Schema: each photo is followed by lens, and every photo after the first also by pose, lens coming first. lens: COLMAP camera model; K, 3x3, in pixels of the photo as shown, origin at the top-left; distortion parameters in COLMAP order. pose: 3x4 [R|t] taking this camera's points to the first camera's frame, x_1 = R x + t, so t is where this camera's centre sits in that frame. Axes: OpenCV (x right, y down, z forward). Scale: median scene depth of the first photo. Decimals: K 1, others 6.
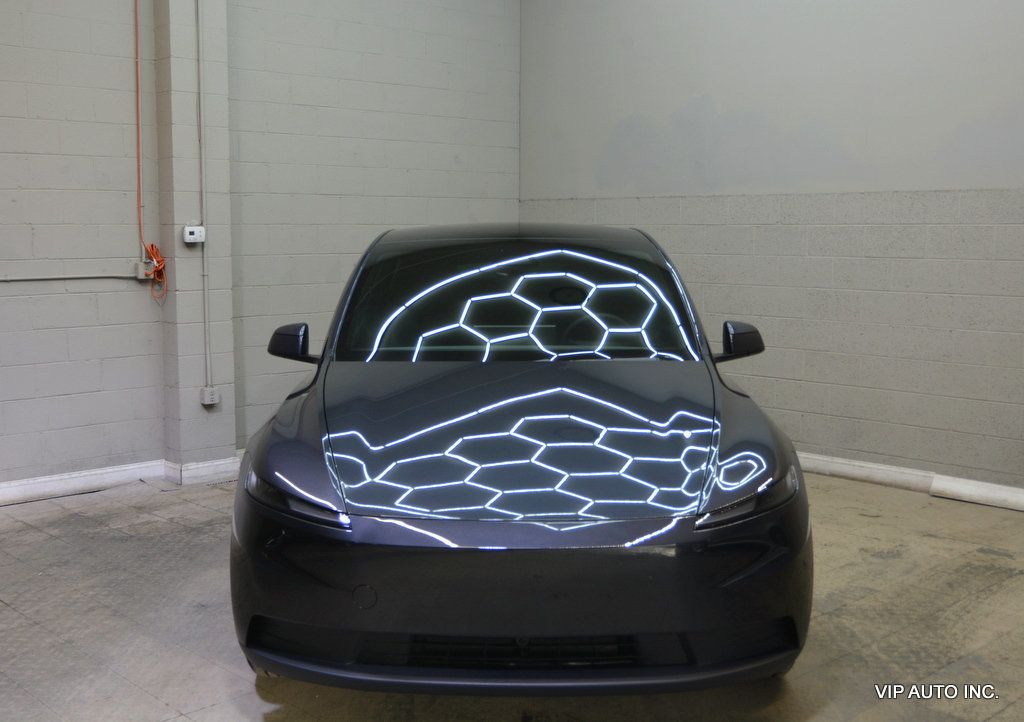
lens RADIAL K [[1194.6, 0, 475.5], [0, 1194.6, 360.1], [0, 0, 1]] dist [-0.016591, 0.000000]
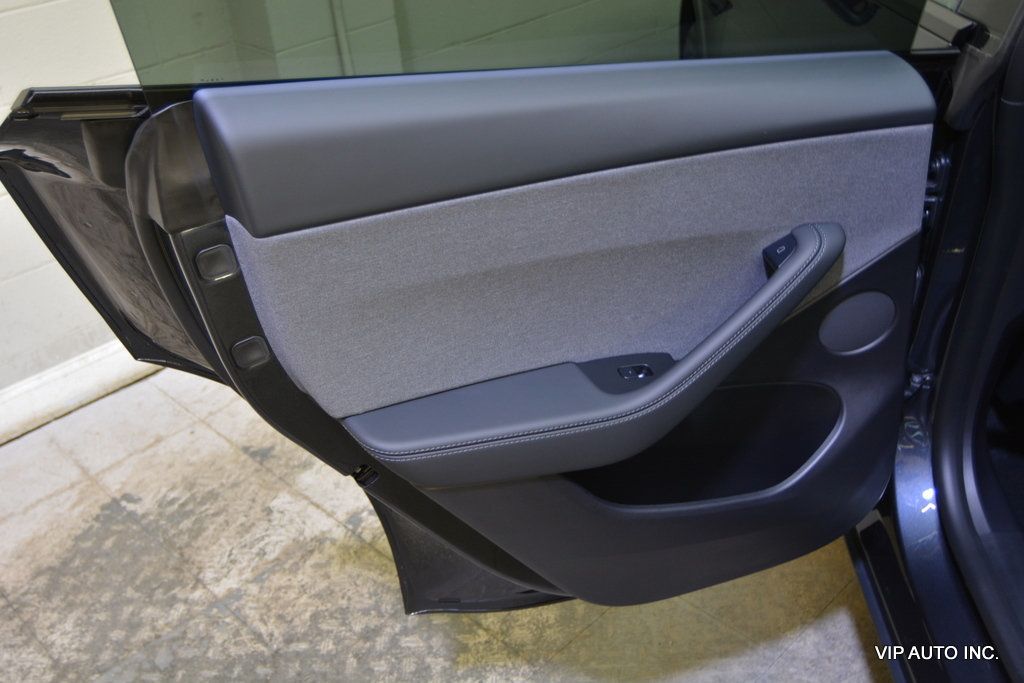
lens RADIAL K [[1017.4, 0, 509.7], [0, 1017.4, 343.5], [0, 0, 1]] dist [-0.010063, 0.000000]
pose [[0.996598, -0.082373, -0.002591, -0.178730], [0.075772, 0.903456, 0.421932, -0.054995], [-0.032415, -0.420693, 0.906624, 0.647675]]
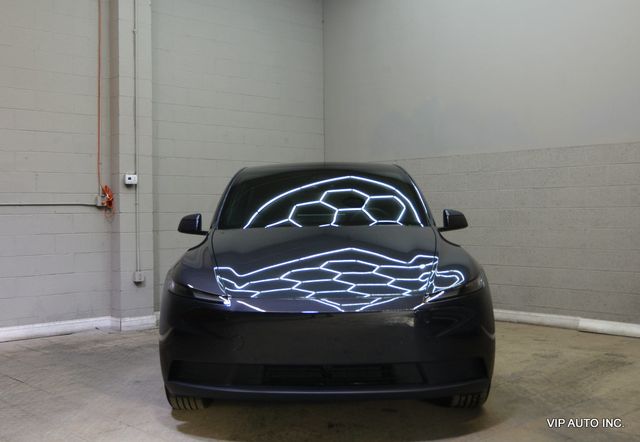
lens RADIAL K [[770.6, 0, 287.3], [0, 770.6, 206.9], [0, 0, 1]] dist [-0.017570, 0.000000]
pose [[0.999845, -0.010287, -0.014283, -0.000455], [0.008530, 0.992967, -0.118082, 0.063673], [0.015398, 0.117942, 0.992901, -0.070355]]
